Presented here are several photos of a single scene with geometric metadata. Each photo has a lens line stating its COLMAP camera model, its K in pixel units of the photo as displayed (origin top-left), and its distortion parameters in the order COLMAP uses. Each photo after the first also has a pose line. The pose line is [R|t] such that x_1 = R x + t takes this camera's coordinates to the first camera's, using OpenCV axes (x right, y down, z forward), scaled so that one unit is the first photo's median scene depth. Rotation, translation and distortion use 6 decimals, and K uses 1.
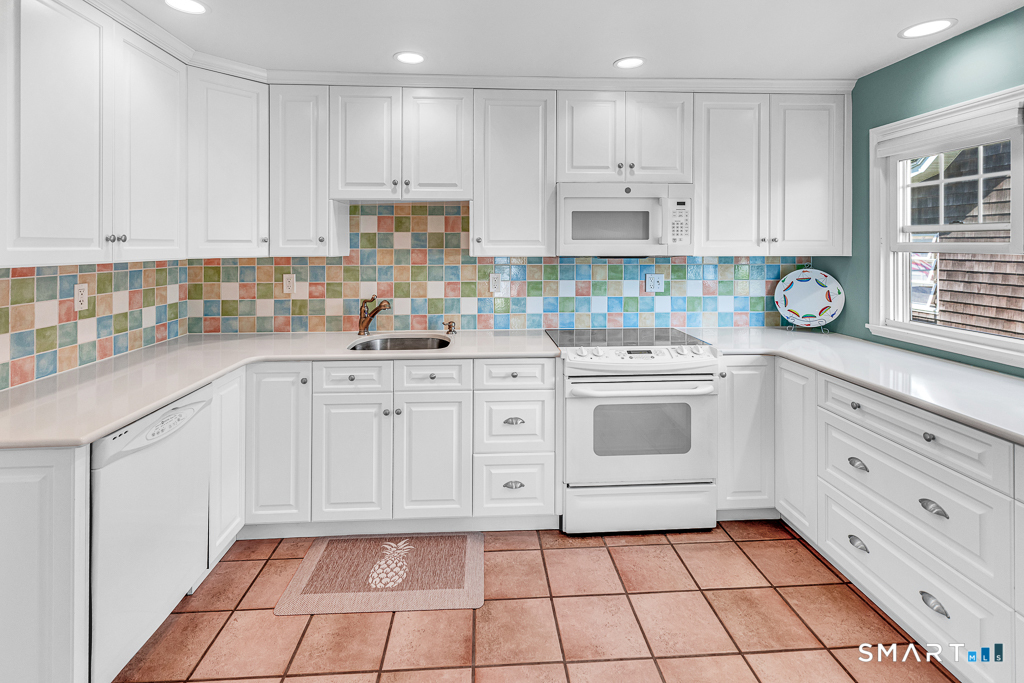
lens RADIAL K [[482.3, 0, 512.7], [0, 482.3, 245.9], [0, 0, 1]] dist [-0.000305, -0.000052]
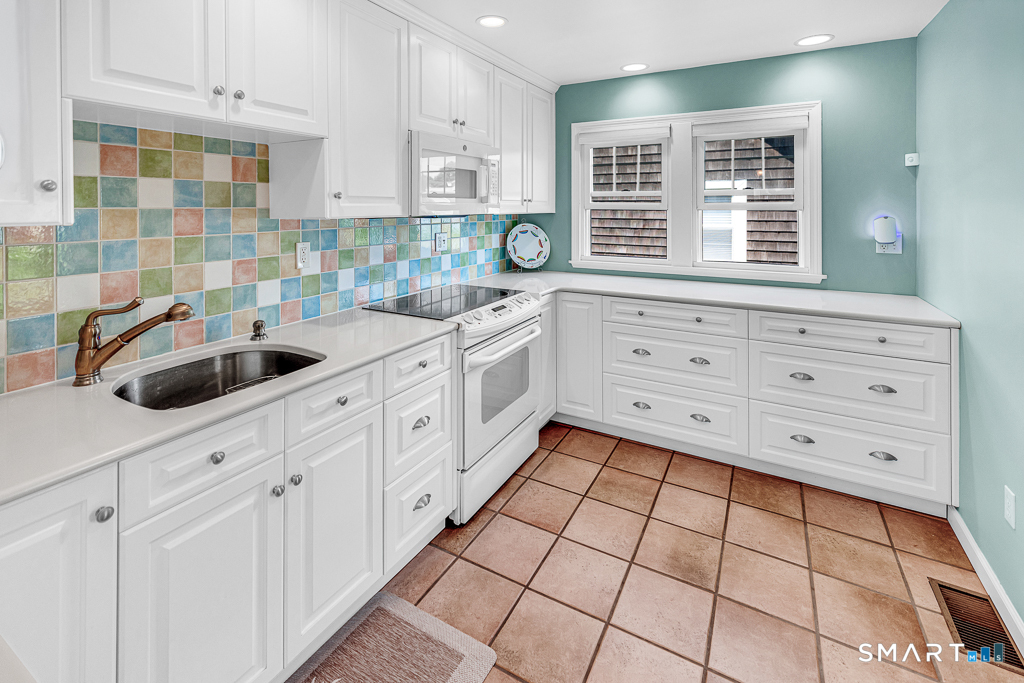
lens RADIAL K [[465.0, 0, 506.1], [0, 465.0, 208.7], [0, 0, 1]] dist [0.000983, 0.000073]
pose [[0.545174, -0.002426, 0.838320, -0.499865], [0.000836, 0.999997, 0.002350, 0.006016], [-0.838323, -0.000581, 0.545174, 0.405803]]
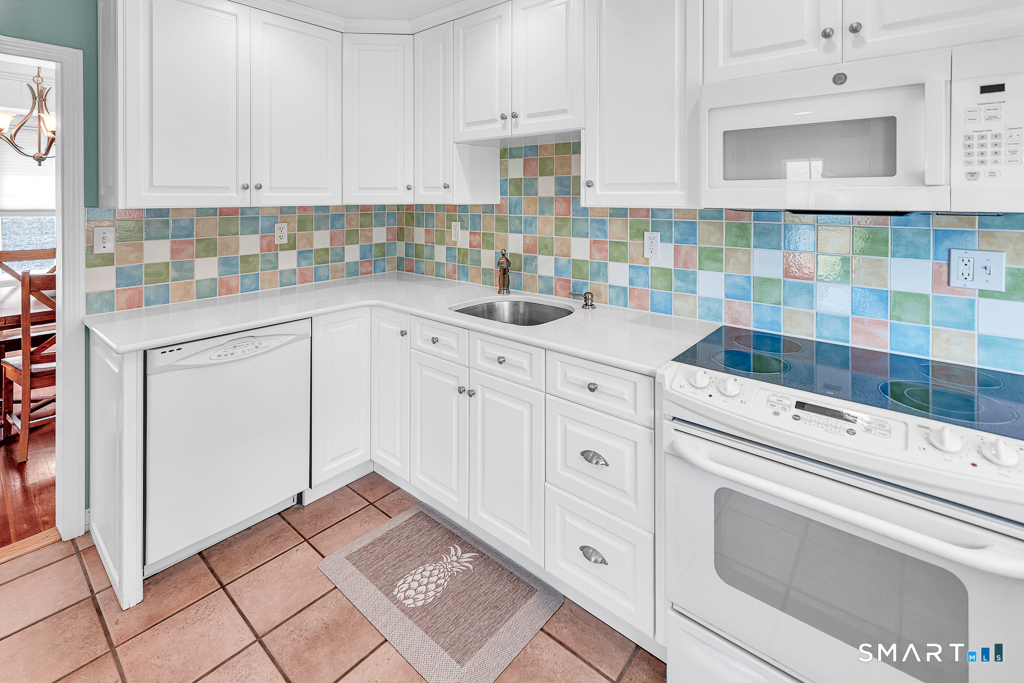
lens RADIAL K [[481.2, 0, 511.6], [0, 481.2, 196.5], [0, 0, 1]] dist [0.001314, 0.000063]
pose [[0.718239, 0.000400, -0.695796, 0.333403], [0.000299, 1.000000, 0.000884, 0.005995], [0.695796, -0.000843, 0.718239, 0.396490]]
